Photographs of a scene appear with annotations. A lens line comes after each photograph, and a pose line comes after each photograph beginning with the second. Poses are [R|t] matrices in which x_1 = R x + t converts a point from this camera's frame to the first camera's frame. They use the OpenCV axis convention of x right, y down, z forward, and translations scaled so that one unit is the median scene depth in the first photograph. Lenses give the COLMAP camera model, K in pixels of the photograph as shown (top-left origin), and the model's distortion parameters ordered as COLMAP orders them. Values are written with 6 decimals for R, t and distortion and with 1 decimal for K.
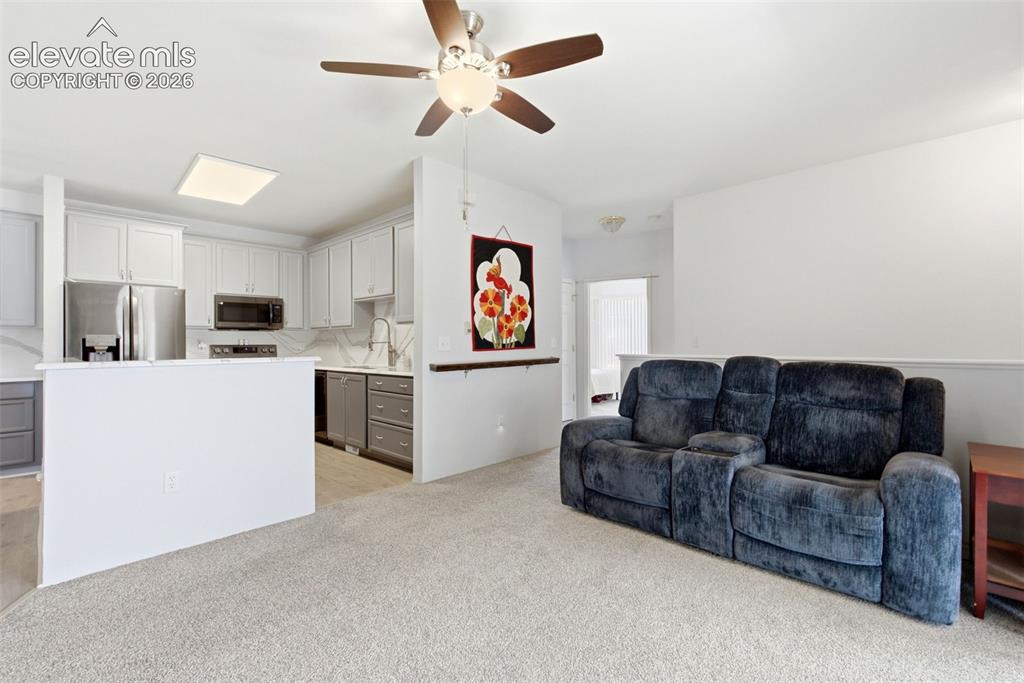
lens RADIAL K [[451.0, 0, 513.4], [0, 451.0, 335.8], [0, 0, 1]] dist [0.003473, -0.002657]
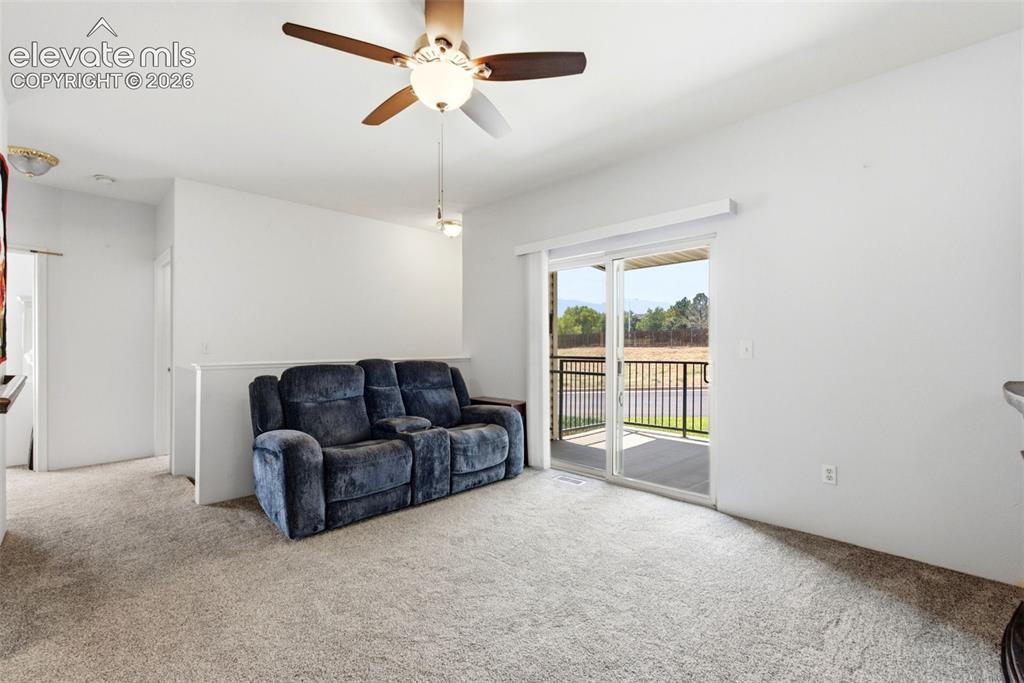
lens RADIAL K [[451.0, 0, 512.9], [0, 451.0, 348.1], [0, 0, 1]] dist [0.003473, -0.002657]
pose [[0.016330, 0.003261, 0.999861, -0.521501], [-0.009584, 0.999949, -0.003104, 0.010275], [-0.999821, -0.009532, 0.016360, 0.412862]]
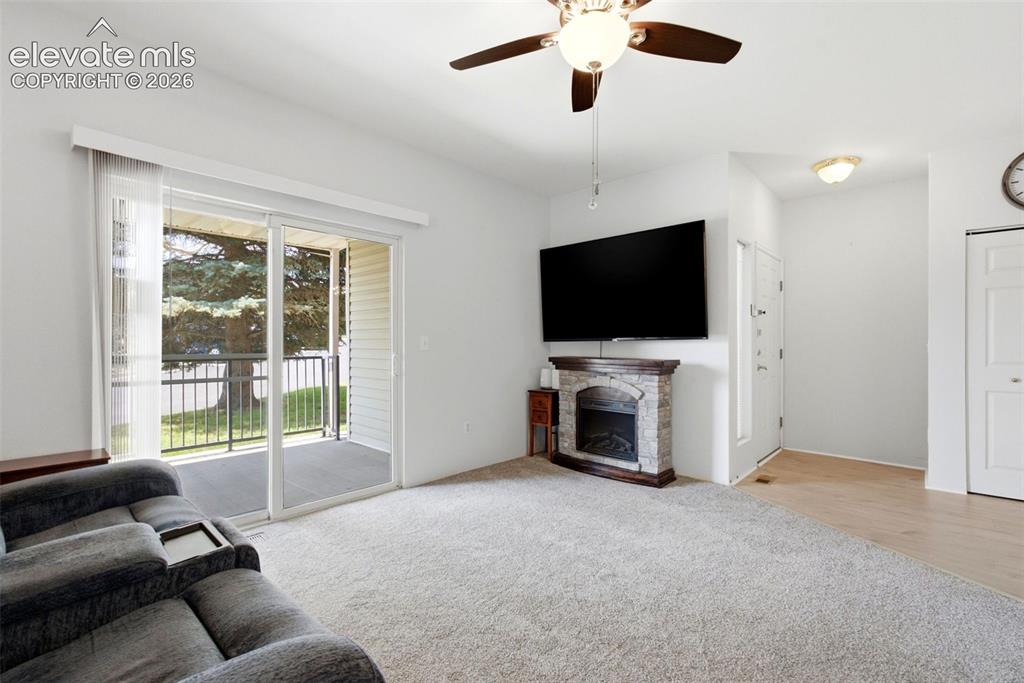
lens RADIAL K [[451.0, 0, 515.6], [0, 451.0, 343.4], [0, 0, 1]] dist [0.003473, -0.002657]
pose [[-0.999728, -0.001995, -0.023241, 0.029040], [-0.001899, 0.999990, -0.004152, 0.011199], [0.023249, -0.004107, -0.999721, 0.900564]]
